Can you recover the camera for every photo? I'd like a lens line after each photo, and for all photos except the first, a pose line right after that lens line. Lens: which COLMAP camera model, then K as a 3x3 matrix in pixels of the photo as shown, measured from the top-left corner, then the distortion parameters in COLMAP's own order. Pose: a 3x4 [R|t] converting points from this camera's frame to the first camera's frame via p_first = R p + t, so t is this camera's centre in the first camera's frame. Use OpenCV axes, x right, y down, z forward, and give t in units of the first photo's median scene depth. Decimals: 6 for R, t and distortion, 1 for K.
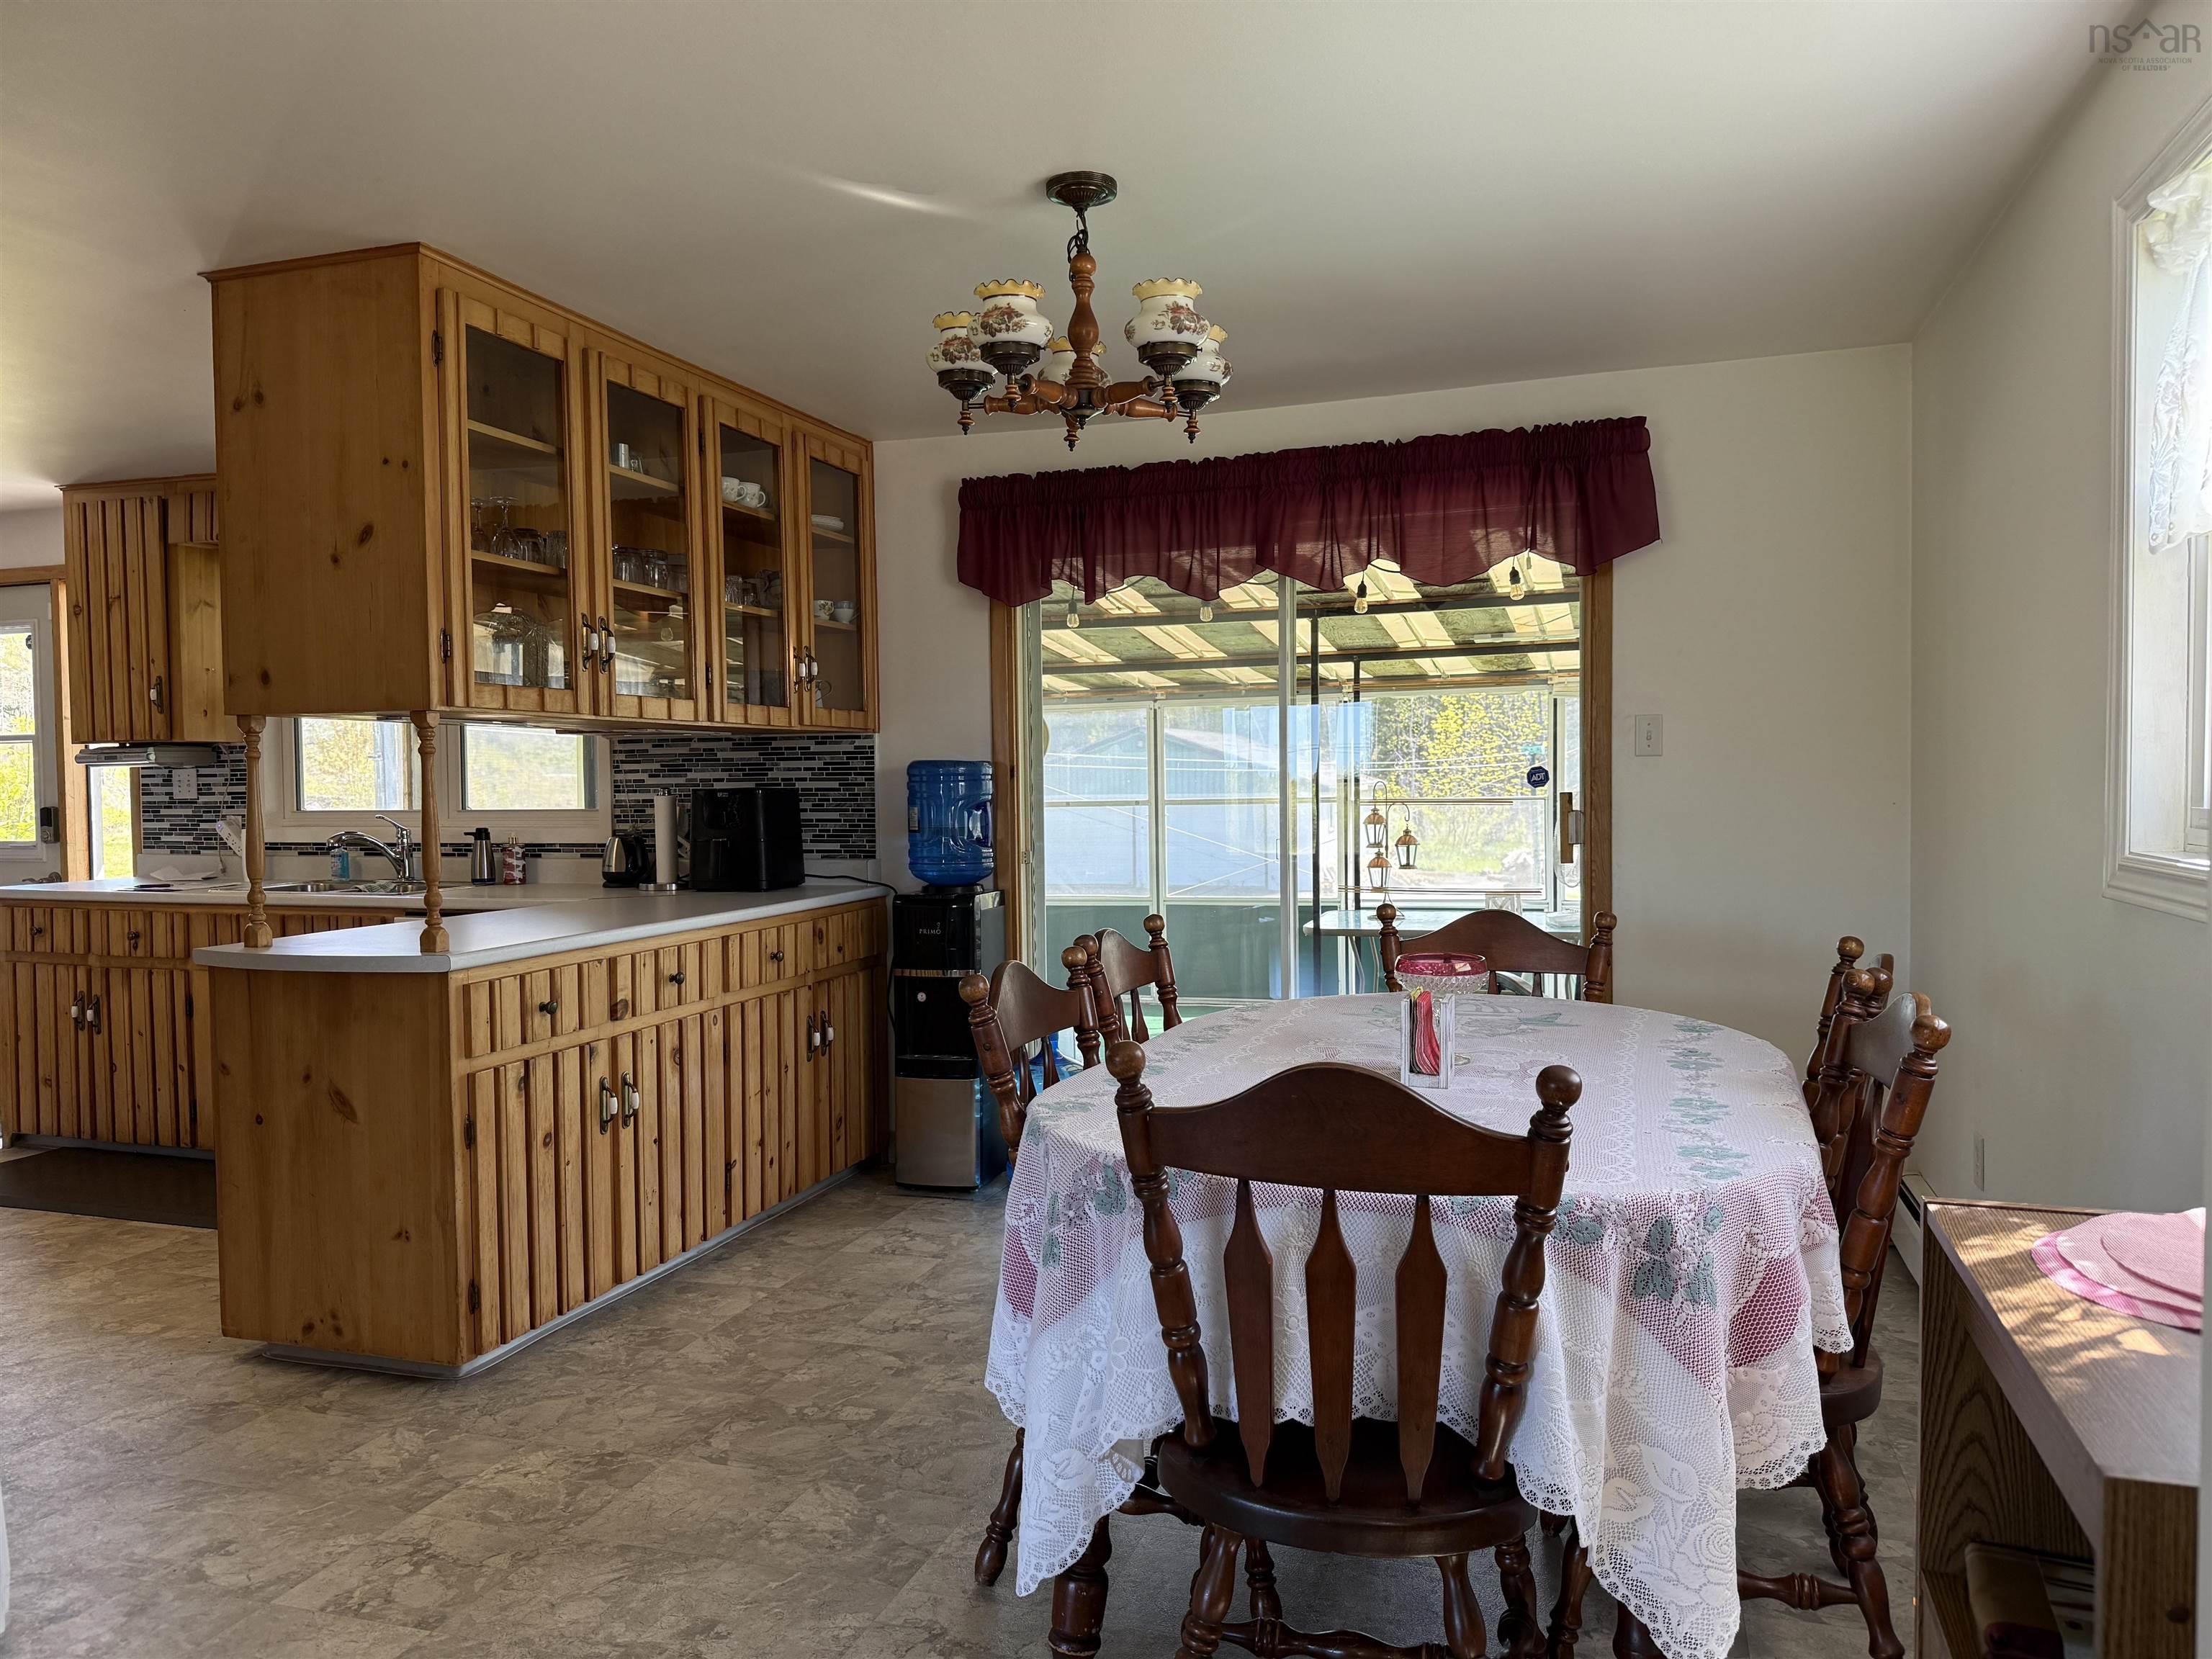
lens RADIAL K [[1419.7, 0, 1106.0], [0, 1419.7, 829.5], [0, 0, 1]] dist [-0.051488, -0.002862]
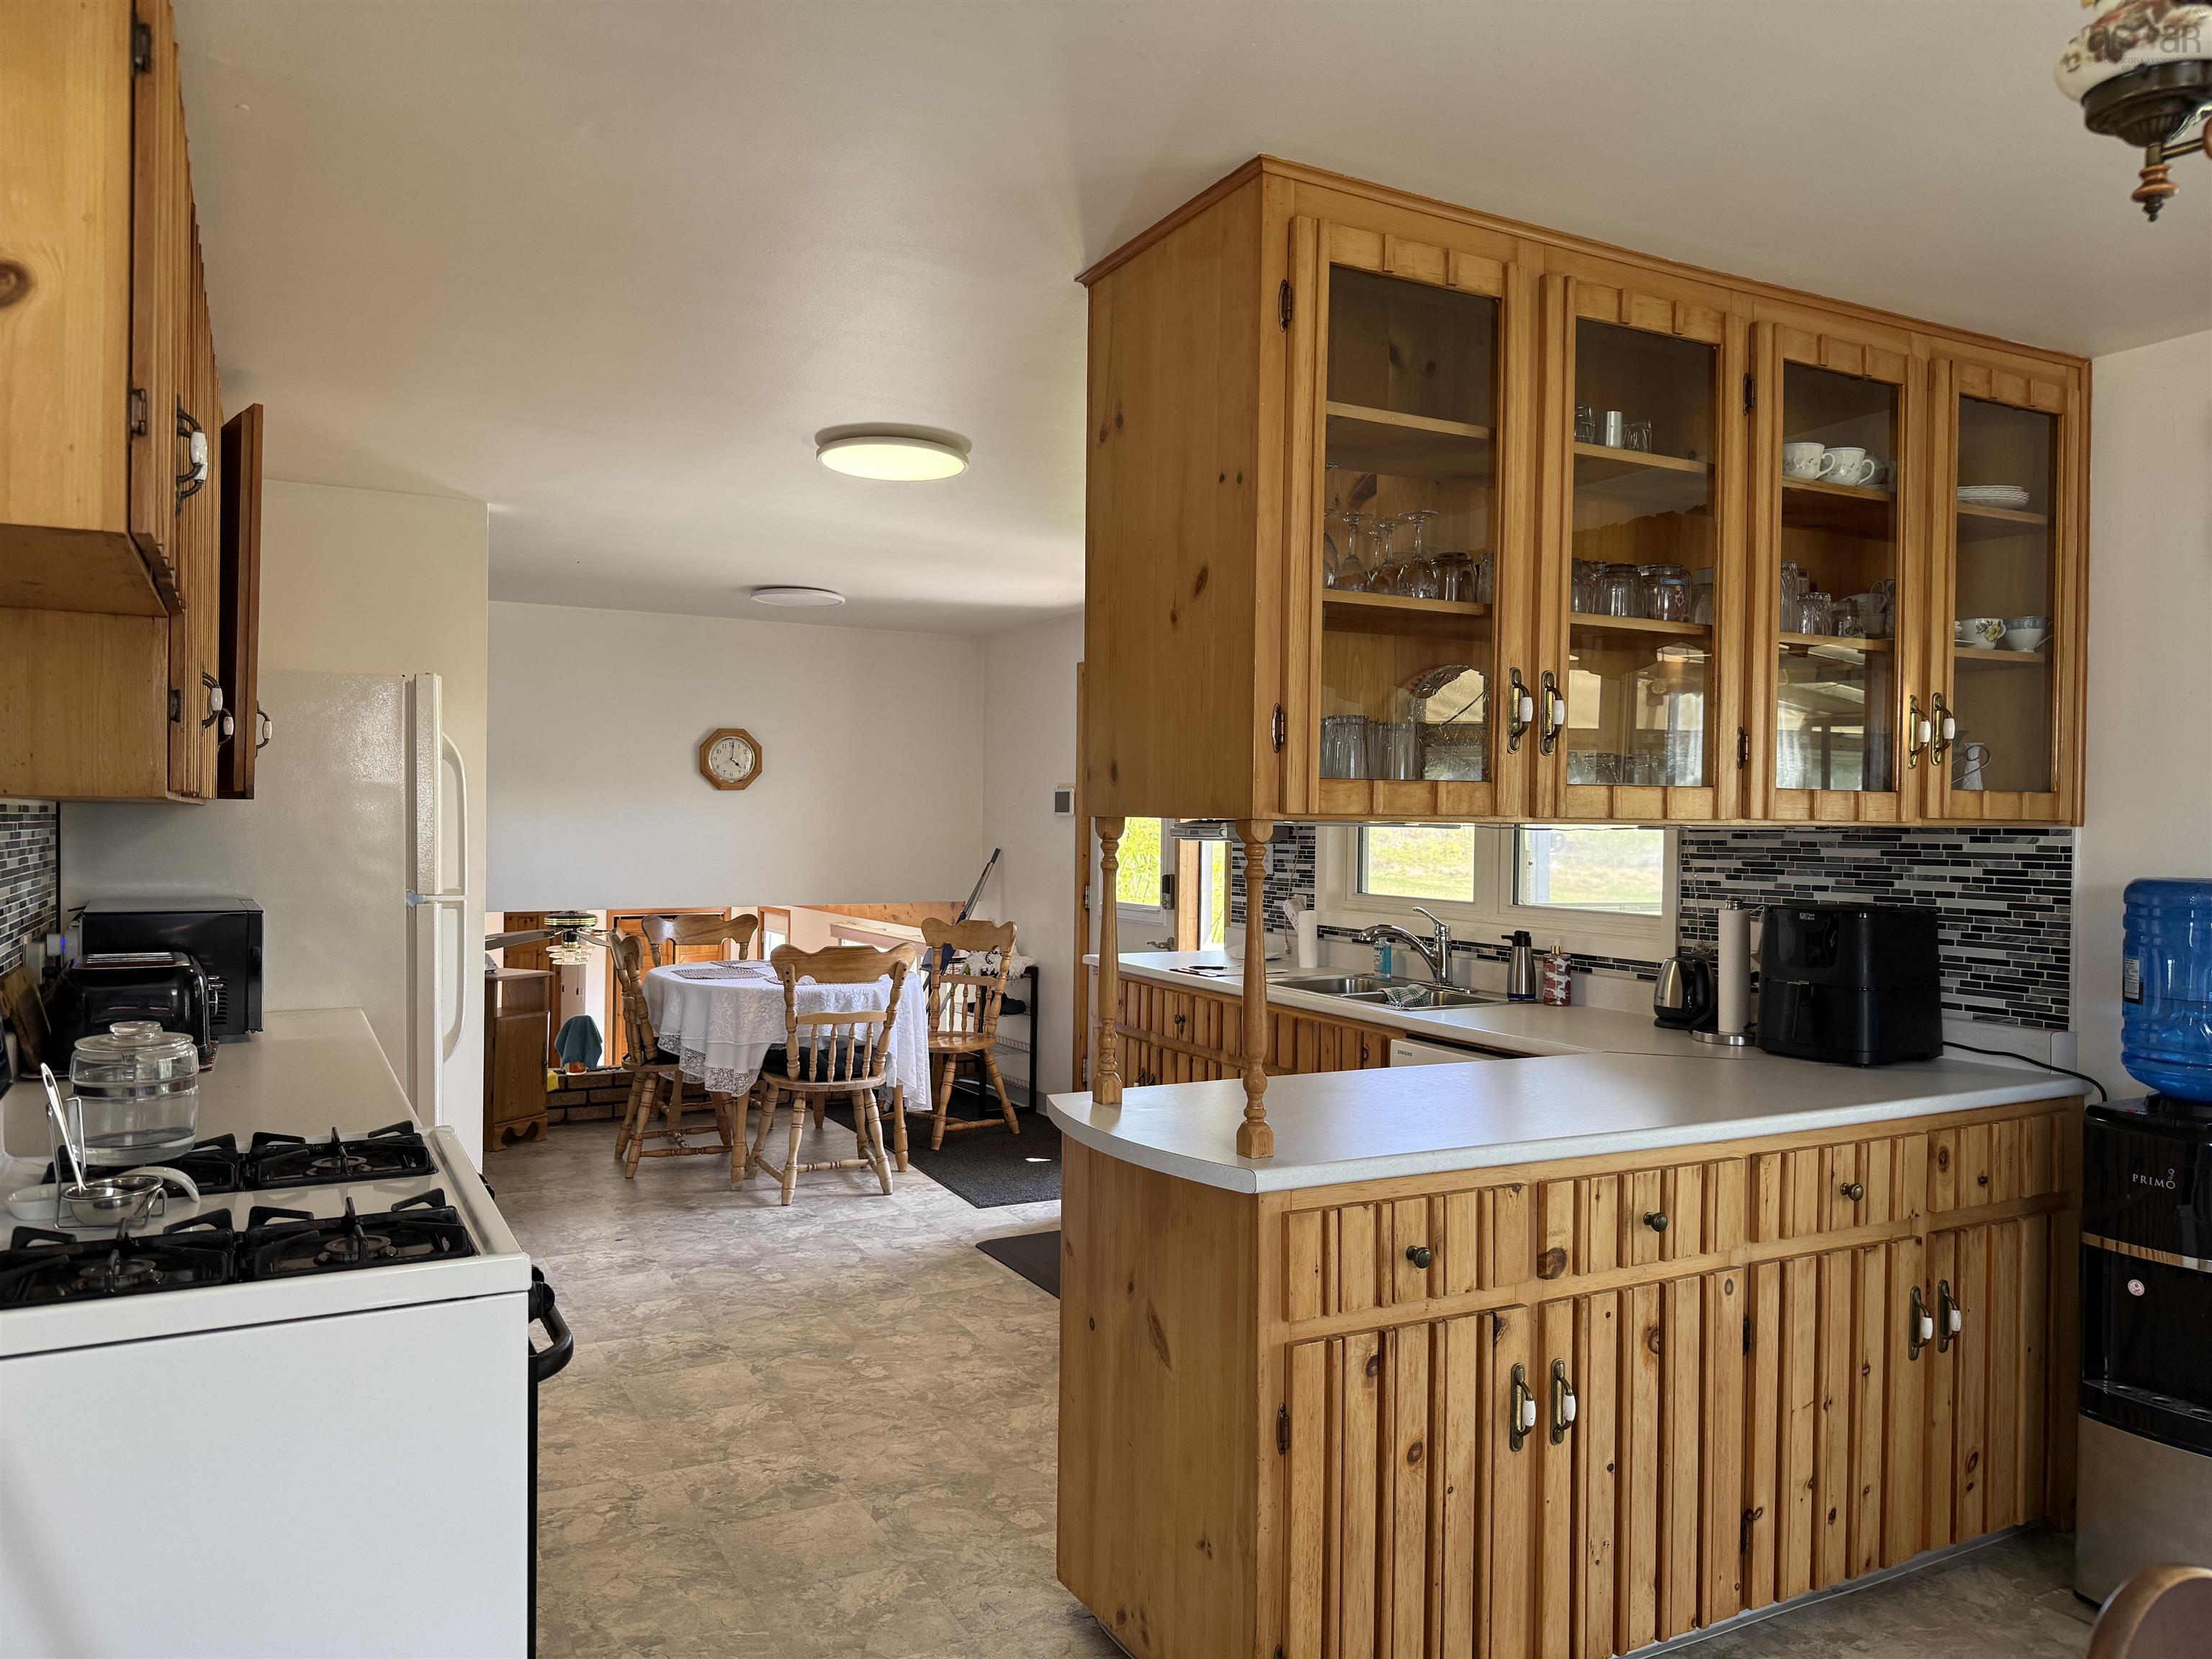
lens RADIAL K [[1550.2, 0, 1099.6], [0, 1550.2, 852.7], [0, 0, 1]] dist [0.031369, -0.038984]
pose [[0.720531, 0.022179, -0.693068, 0.002768], [-0.041082, 0.999098, -0.010737, -0.037946], [0.692205, 0.036209, 0.720792, 0.256588]]
